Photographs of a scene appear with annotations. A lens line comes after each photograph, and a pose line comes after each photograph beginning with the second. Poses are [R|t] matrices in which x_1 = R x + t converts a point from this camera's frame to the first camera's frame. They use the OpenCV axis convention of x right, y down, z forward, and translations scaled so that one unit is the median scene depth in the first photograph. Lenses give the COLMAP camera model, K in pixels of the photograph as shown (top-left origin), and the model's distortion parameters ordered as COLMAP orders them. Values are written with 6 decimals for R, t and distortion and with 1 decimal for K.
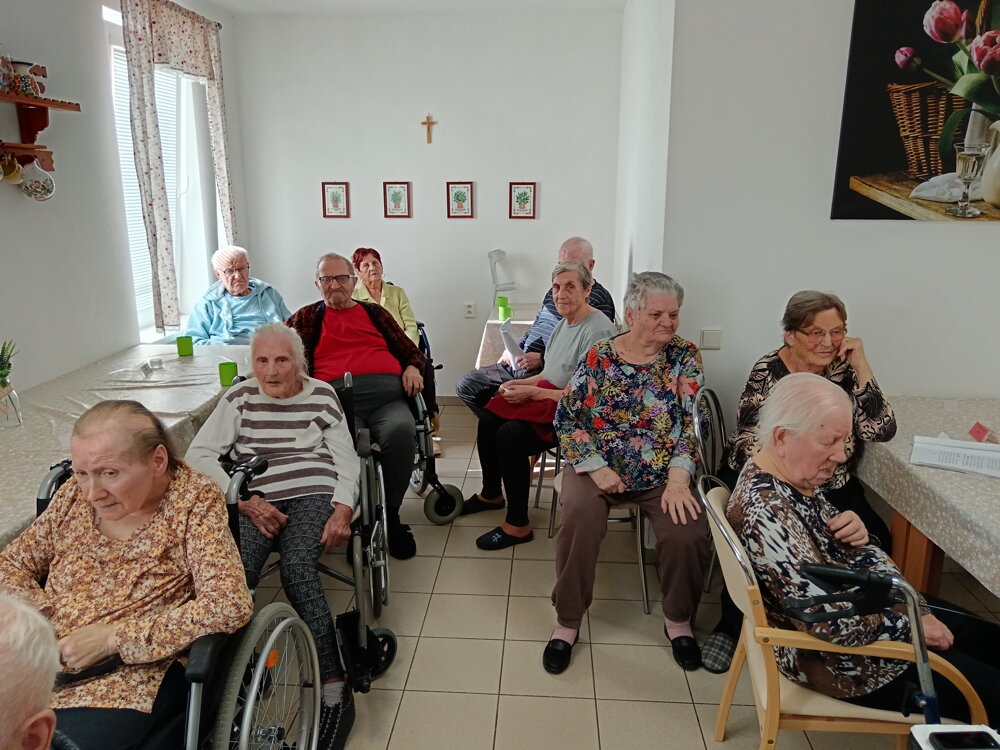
lens RADIAL K [[774.8, 0, 500.0], [0, 774.8, 375.0], [0, 0, 1]] dist [-0.037695, 0.044682]
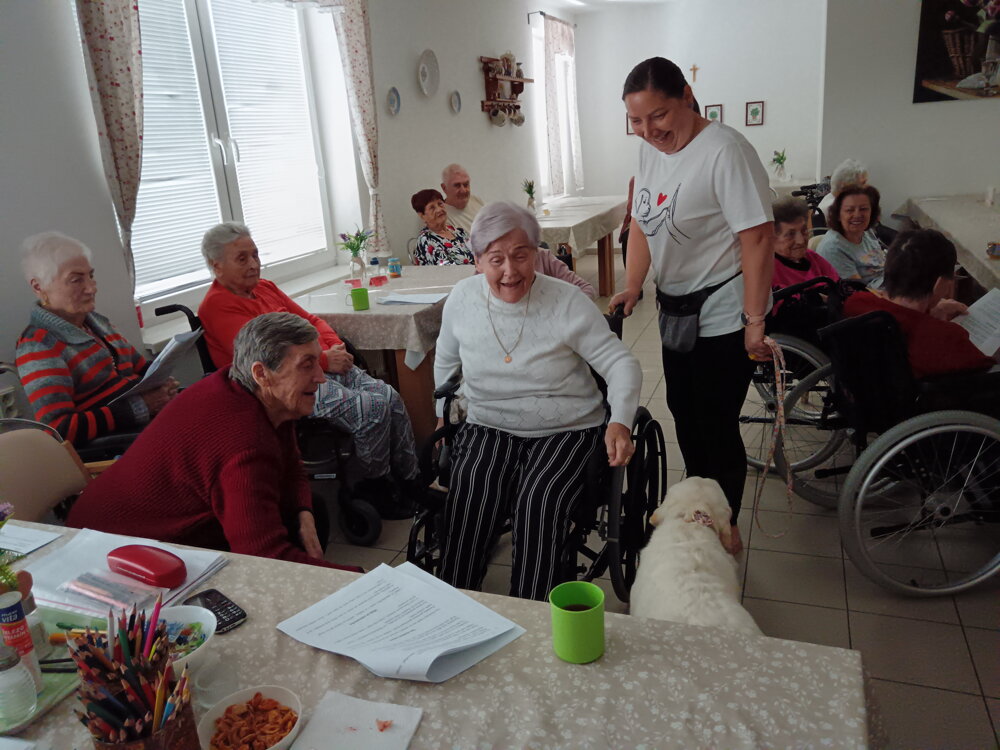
lens RADIAL K [[774.8, 0, 500.0], [0, 774.8, 375.0], [0, 0, 1]] dist [-0.037695, 0.044682]
pose [[0.953550, 0.017633, -0.300717, 0.028867], [0.003908, 0.997477, 0.070882, 0.358417], [0.301208, -0.068765, 0.951076, -1.275268]]
